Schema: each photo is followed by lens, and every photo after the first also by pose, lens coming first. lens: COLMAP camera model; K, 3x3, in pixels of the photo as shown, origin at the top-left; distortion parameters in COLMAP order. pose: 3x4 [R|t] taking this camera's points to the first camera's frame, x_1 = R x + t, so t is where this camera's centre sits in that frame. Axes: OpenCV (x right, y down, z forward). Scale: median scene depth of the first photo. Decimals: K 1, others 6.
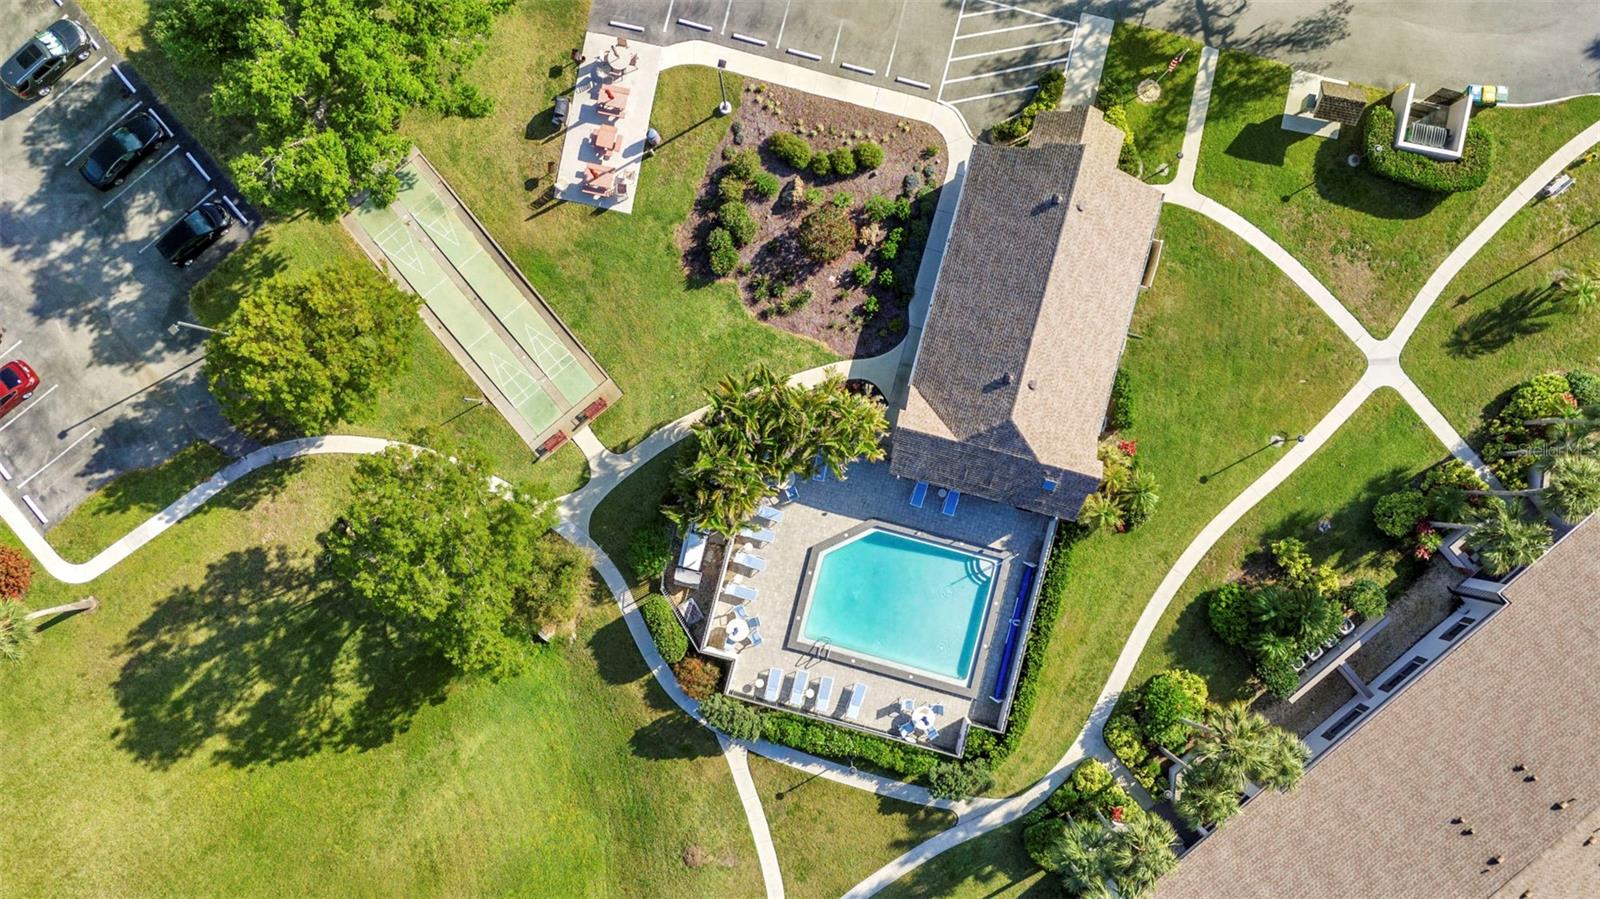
lens RADIAL K [[1172.2, 0, 799.9], [0, 1172.2, 449.3], [0, 0, 1]] dist [0.070435, -0.062506]
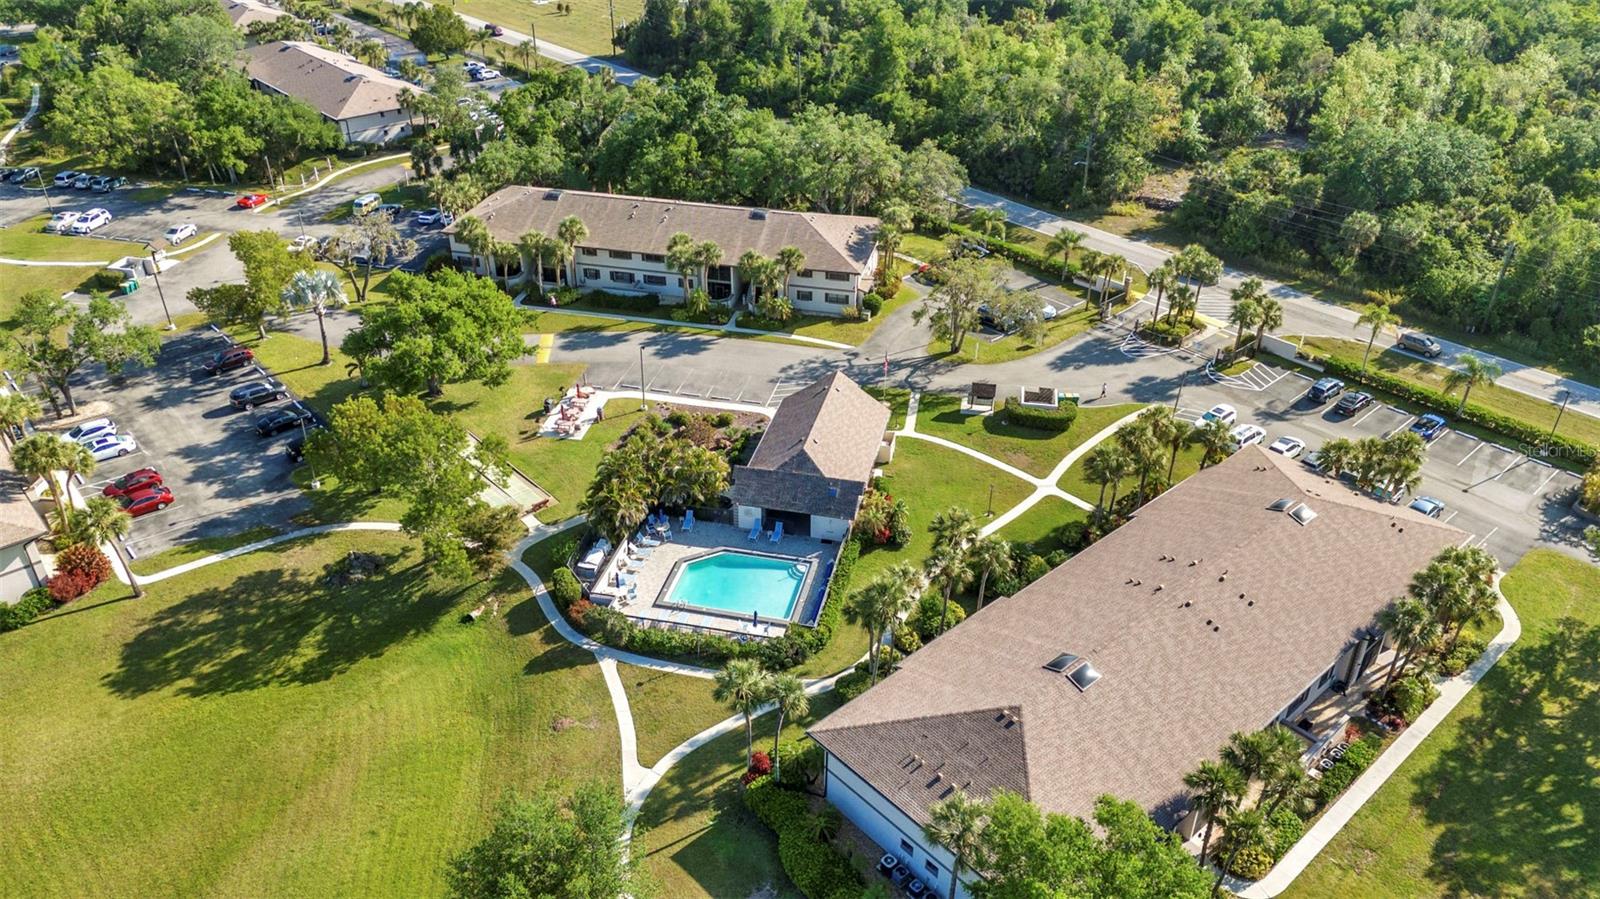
lens RADIAL K [[1172.2, 0, 798.1], [0, 1172.2, 452.2], [0, 0, 1]] dist [0.070435, -0.062506]
pose [[0.999526, -0.004391, 0.030483, 0.111455], [0.028304, 0.521115, -0.853017, 1.218358], [-0.012140, 0.853475, 0.520992, 0.147581]]
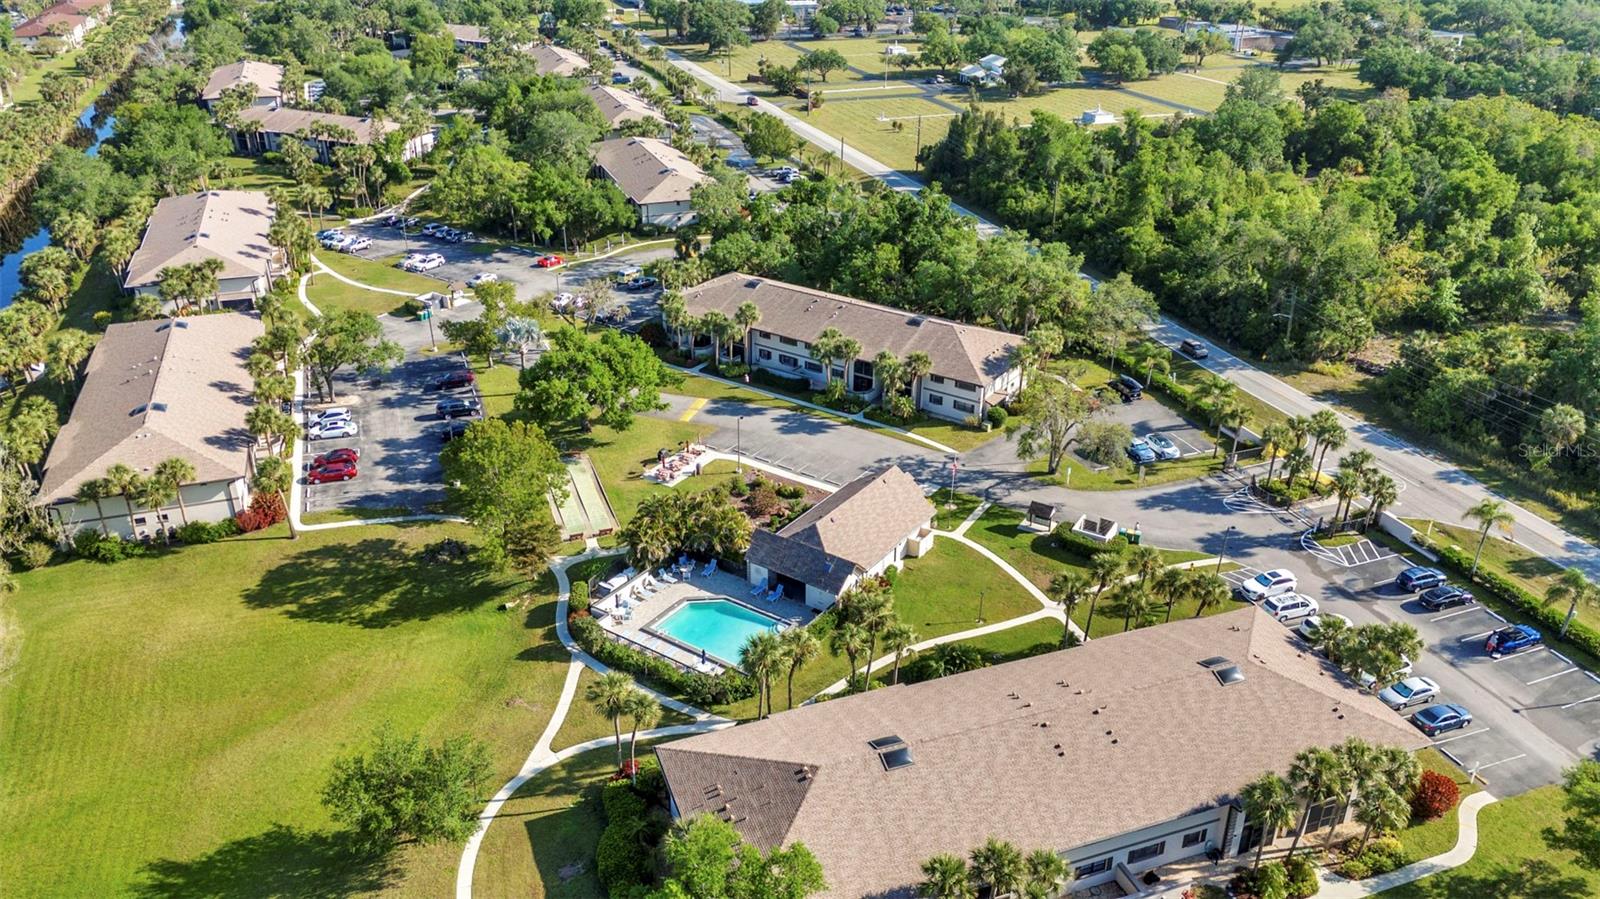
lens RADIAL K [[1172.2, 0, 797.0], [0, 1172.2, 449.3], [0, 0, 1]] dist [0.070435, -0.062506]
pose [[0.940194, 0.162750, -0.299247, 0.601156], [-0.340388, 0.415013, -0.843742, 1.295262], [-0.013128, 0.895141, 0.445591, 0.095464]]
